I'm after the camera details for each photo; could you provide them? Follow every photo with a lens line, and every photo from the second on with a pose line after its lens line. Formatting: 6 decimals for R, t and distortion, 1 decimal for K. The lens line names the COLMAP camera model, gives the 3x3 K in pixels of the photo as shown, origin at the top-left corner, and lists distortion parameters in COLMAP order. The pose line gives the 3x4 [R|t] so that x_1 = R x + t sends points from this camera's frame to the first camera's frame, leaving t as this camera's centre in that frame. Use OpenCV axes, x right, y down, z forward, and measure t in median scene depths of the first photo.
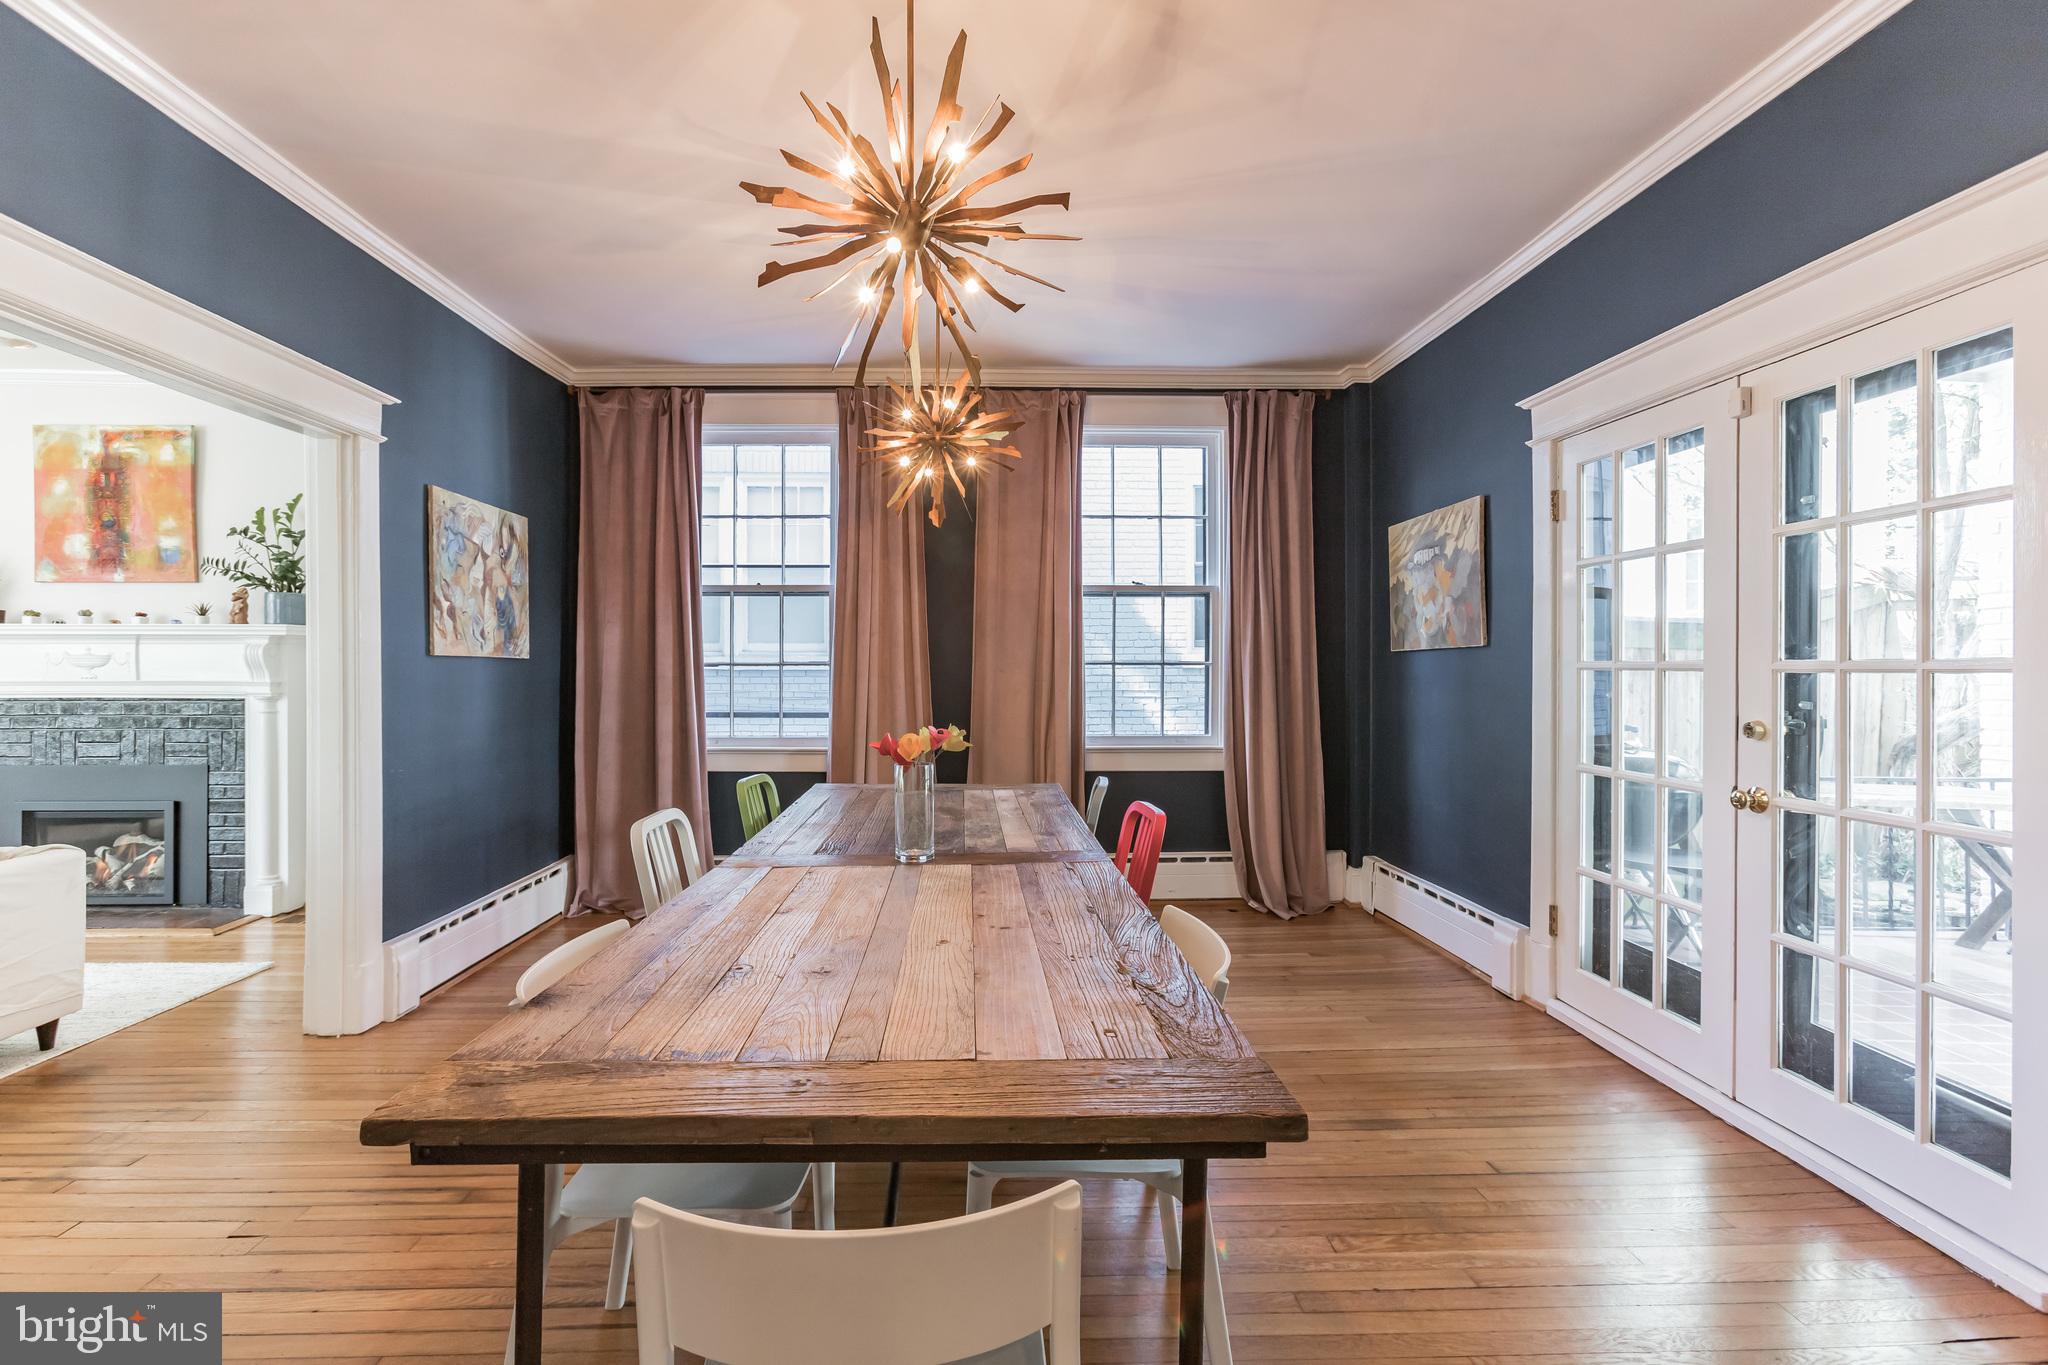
lens RADIAL K [[936.5, 0, 1014.6], [0, 936.5, 673.9], [0, 0, 1]] dist [-0.000151, 0.000275]
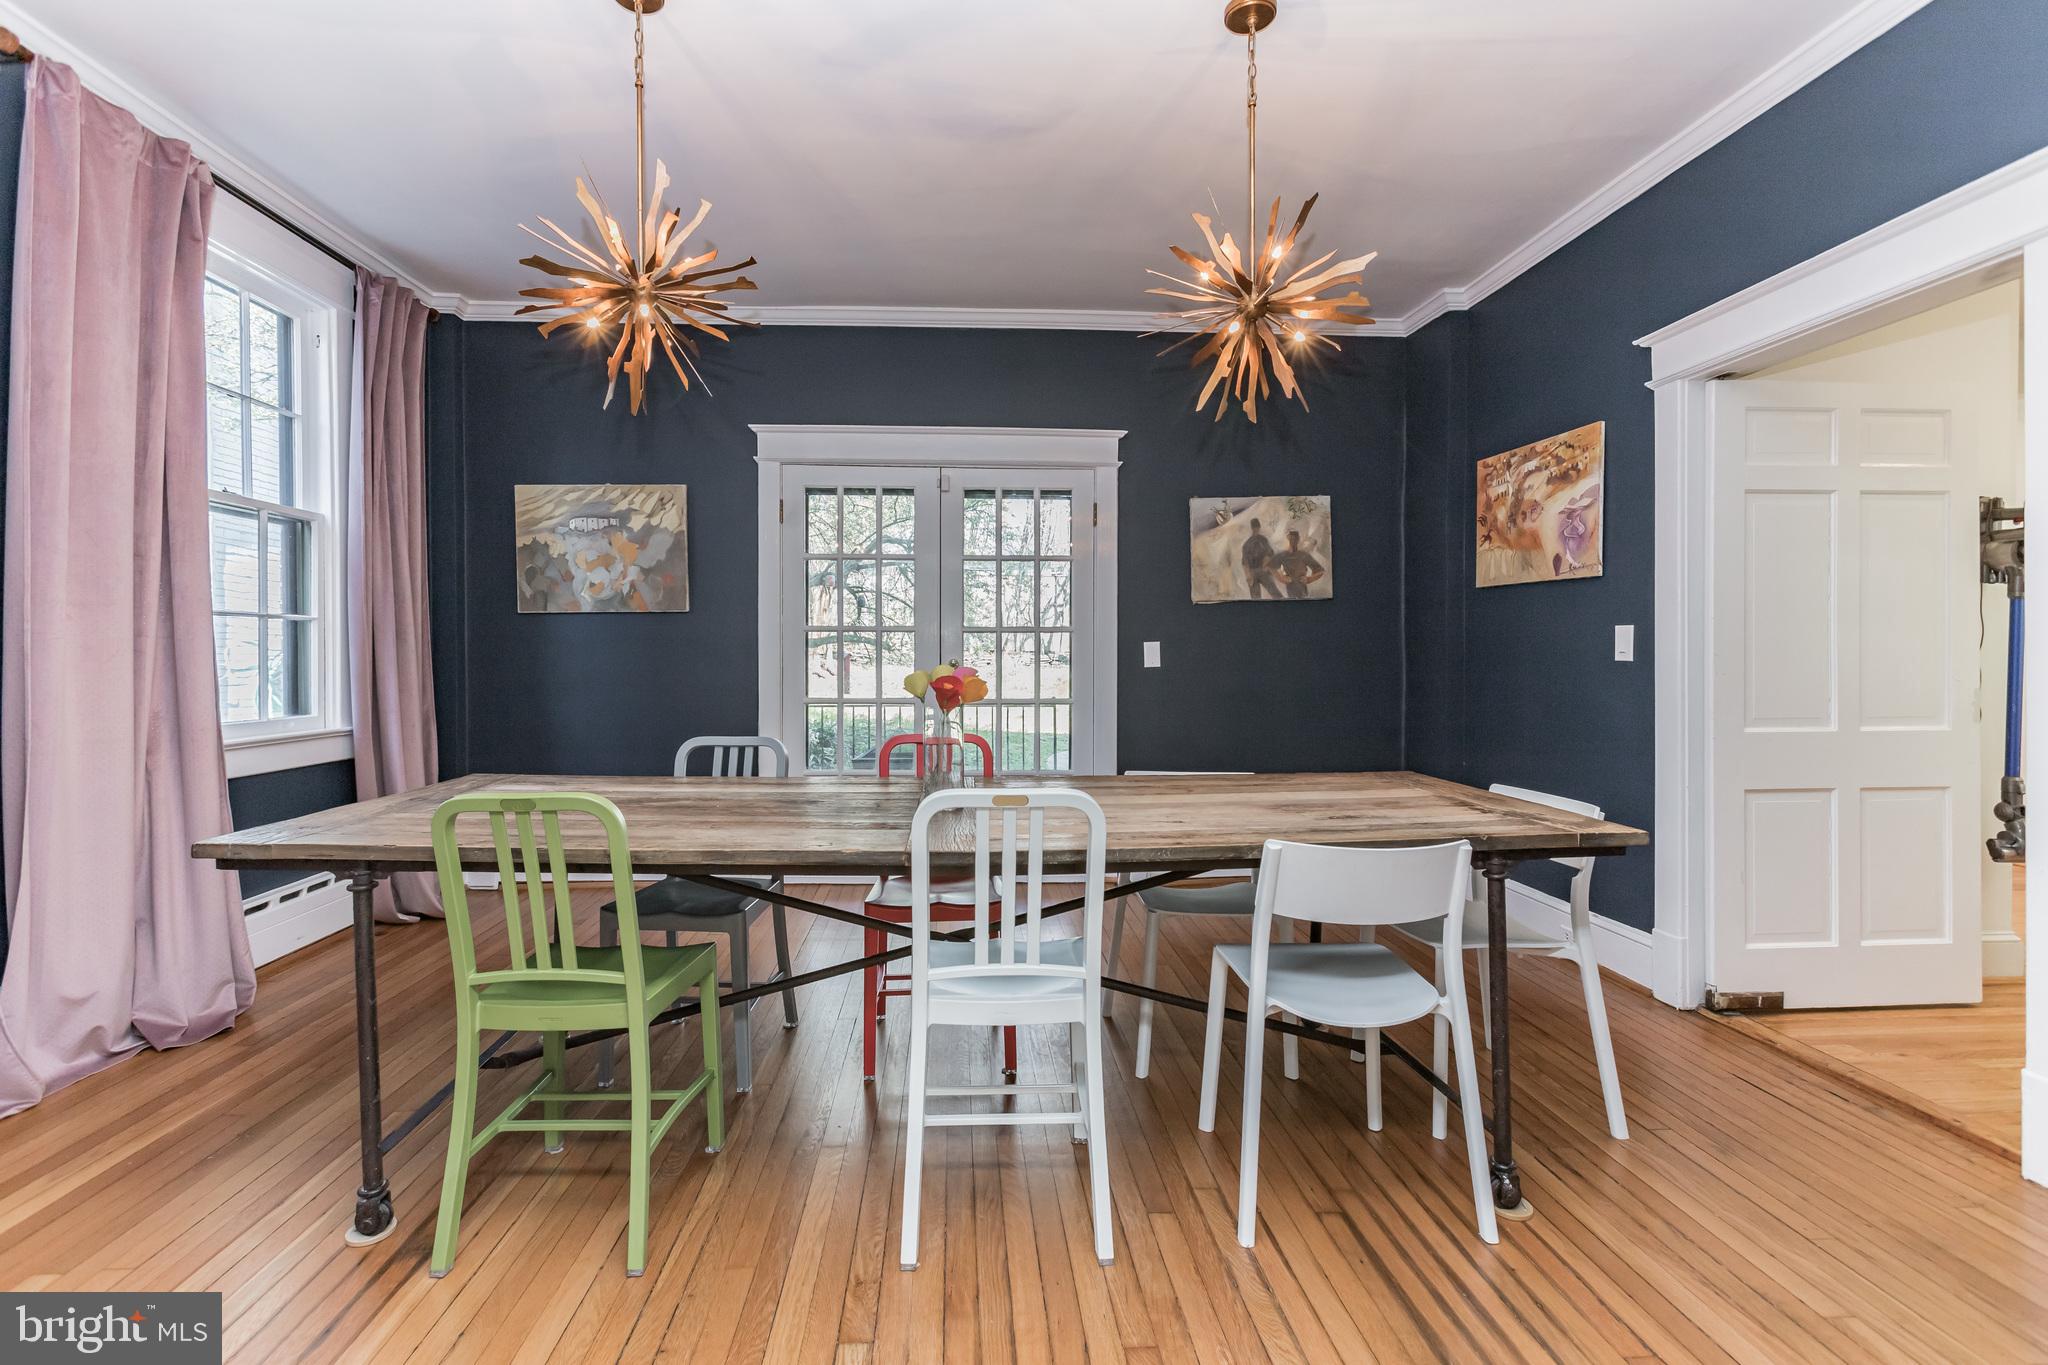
lens RADIAL K [[936.5, 0, 1016.5], [0, 936.5, 682.2], [0, 0, 1]] dist [-0.000151, 0.000275]
pose [[-0.003972, -0.007590, 0.999963, -0.654301], [0.011443, 0.999905, 0.007635, 0.052677], [-0.999927, 0.011473, -0.003884, 0.552656]]
